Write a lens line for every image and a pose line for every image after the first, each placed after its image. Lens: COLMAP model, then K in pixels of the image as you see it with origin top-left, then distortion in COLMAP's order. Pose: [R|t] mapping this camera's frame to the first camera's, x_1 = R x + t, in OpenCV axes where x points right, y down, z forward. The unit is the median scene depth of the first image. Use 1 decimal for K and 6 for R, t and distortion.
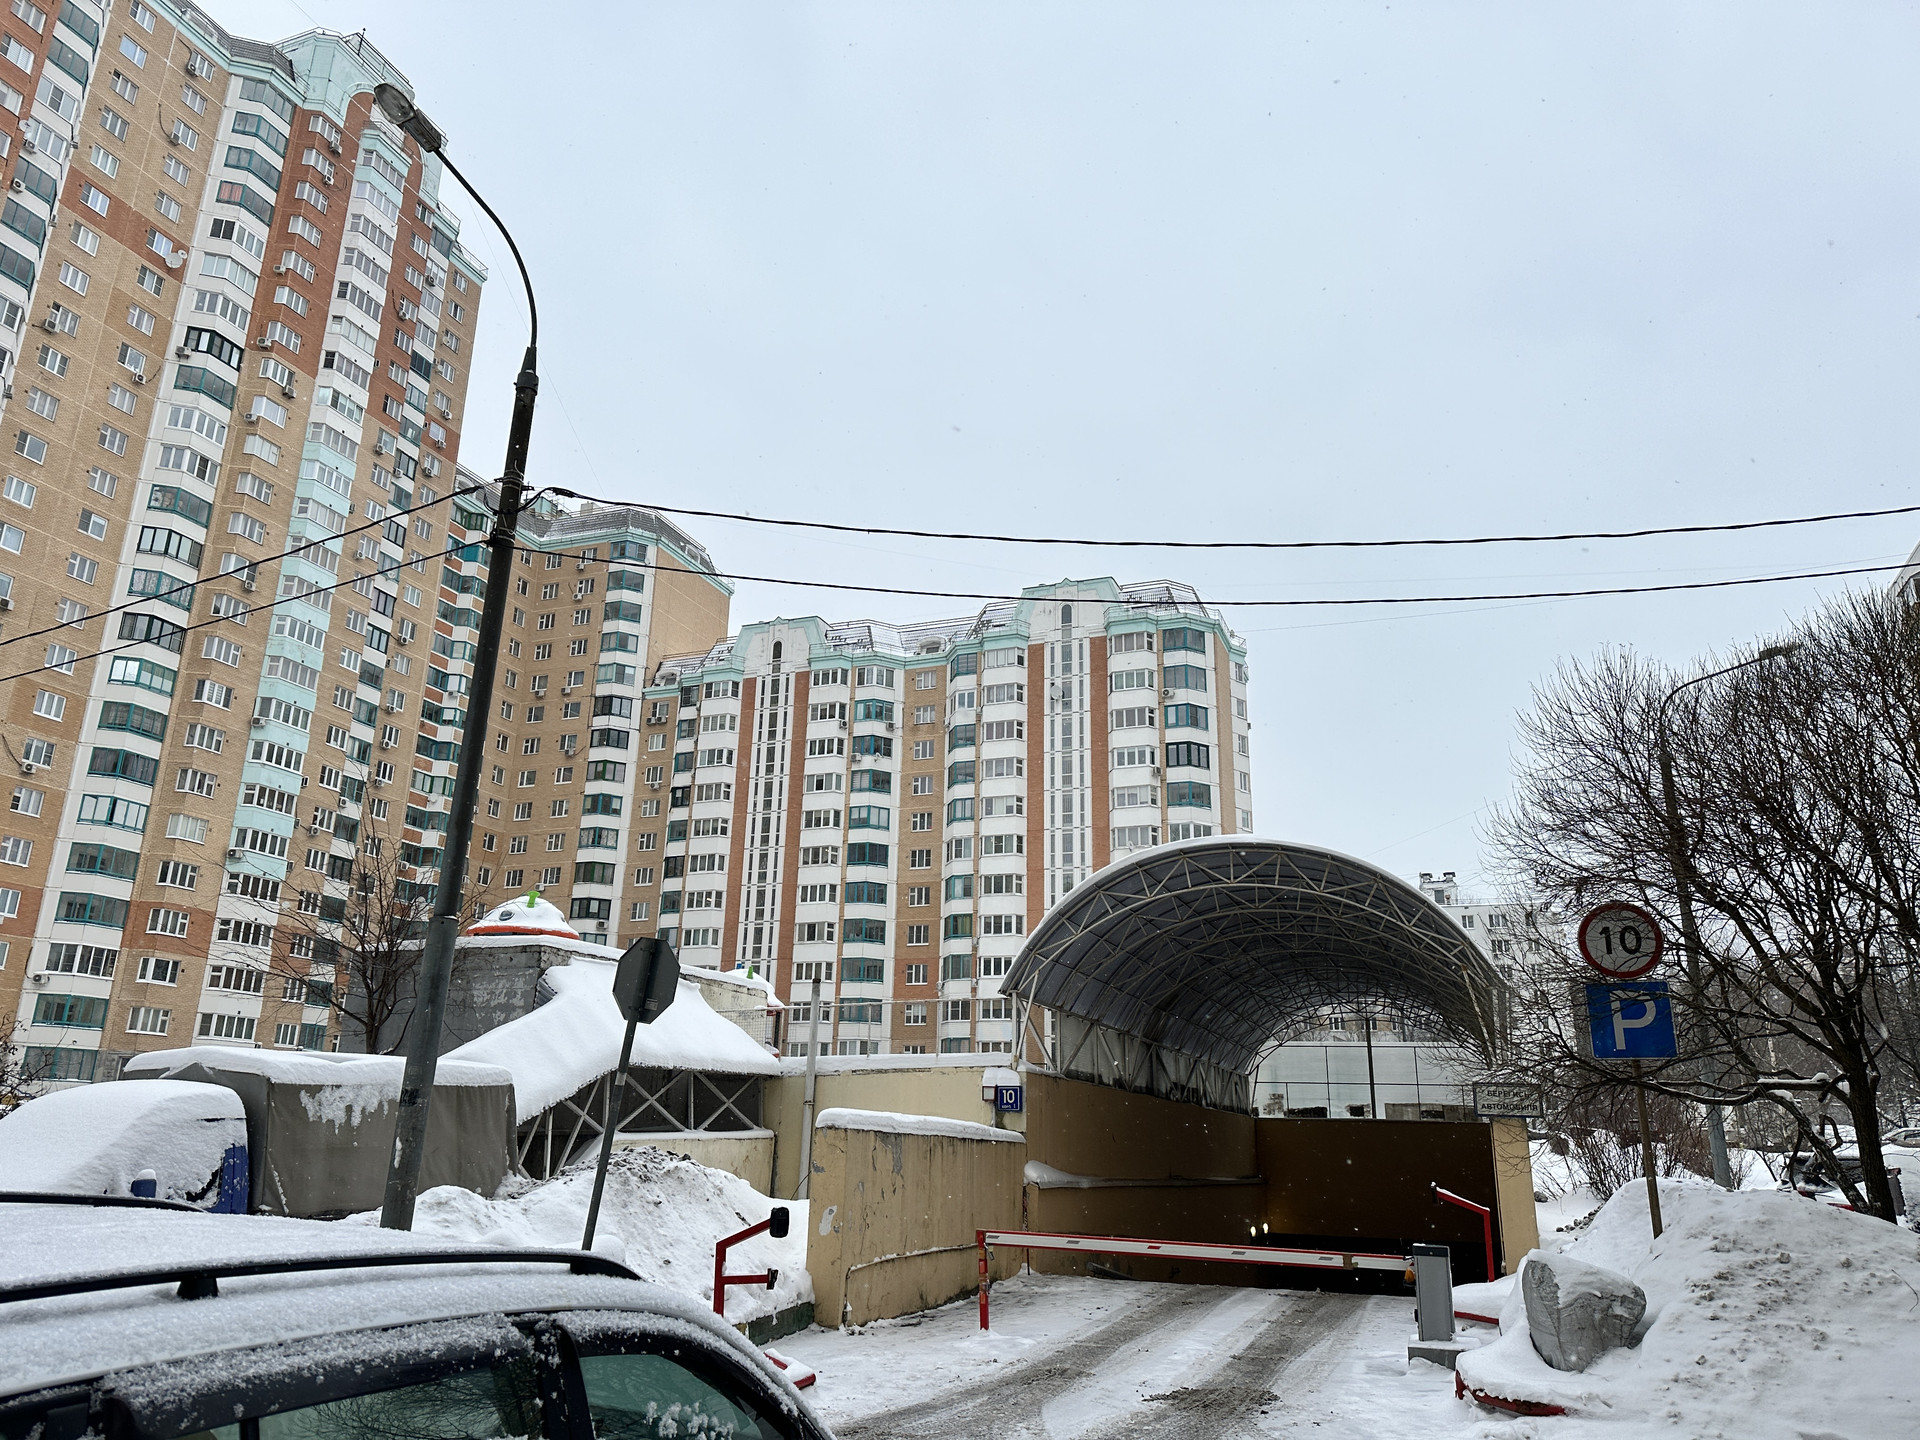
lens RADIAL K [[1315.7, 0, 959.7], [0, 1315.7, 720.1], [0, 0, 1]] dist [0.008690, 0.000001]
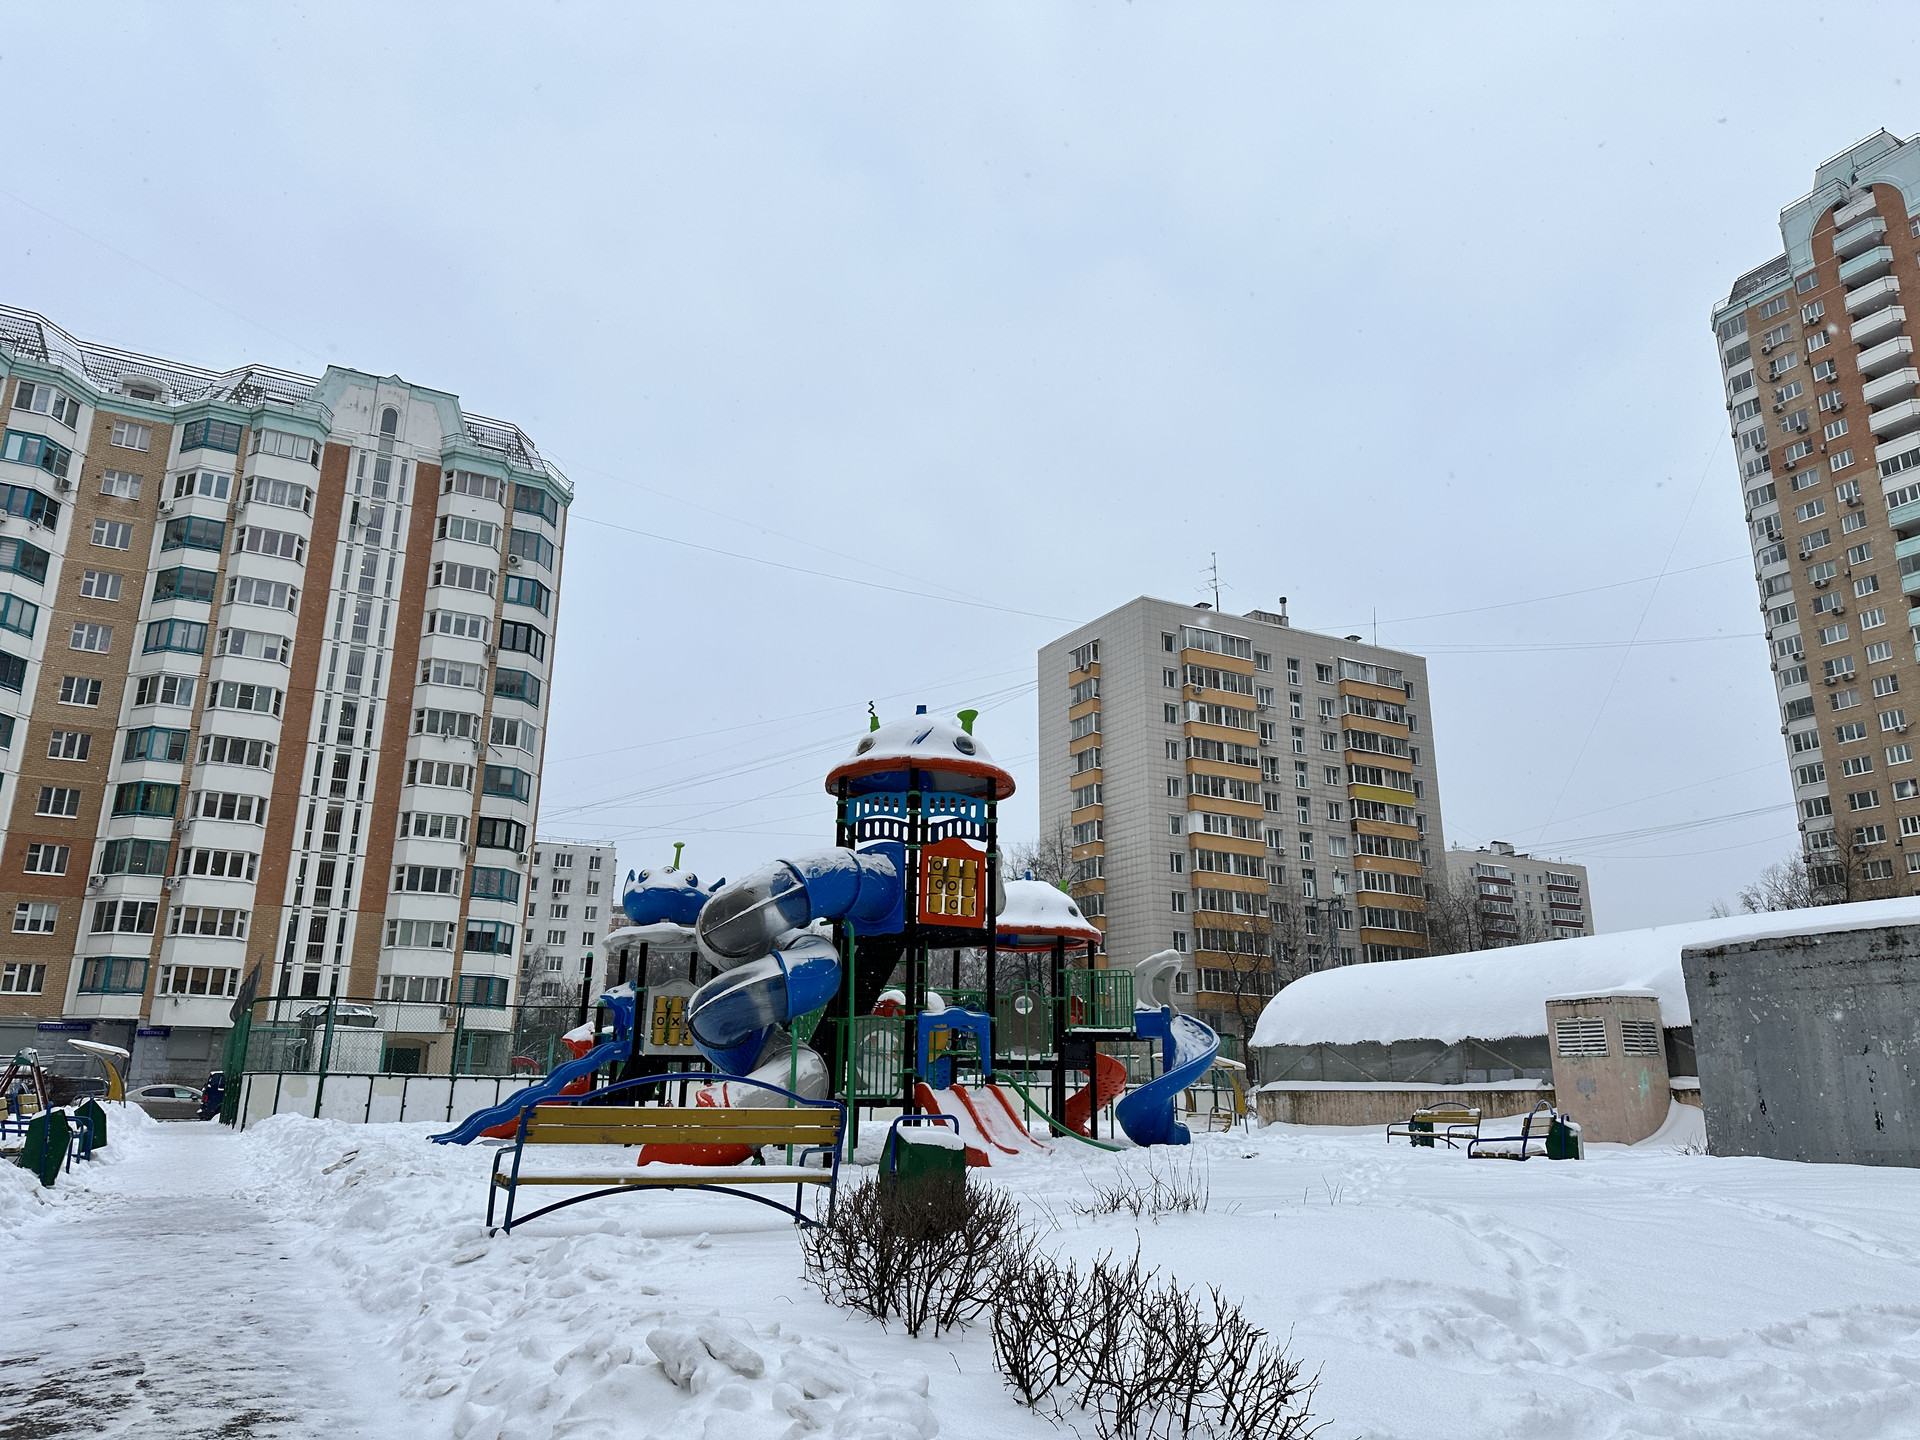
lens RADIAL K [[1315.7, 0, 961.4], [0, 1315.7, 721.8], [0, 0, 1]] dist [0.008690, 0.000001]
pose [[0.650862, 0.190955, 0.734789, -0.236335], [-0.232055, 0.971569, -0.046939, 0.049358], [-0.722861, -0.139961, 0.676670, 0.221453]]
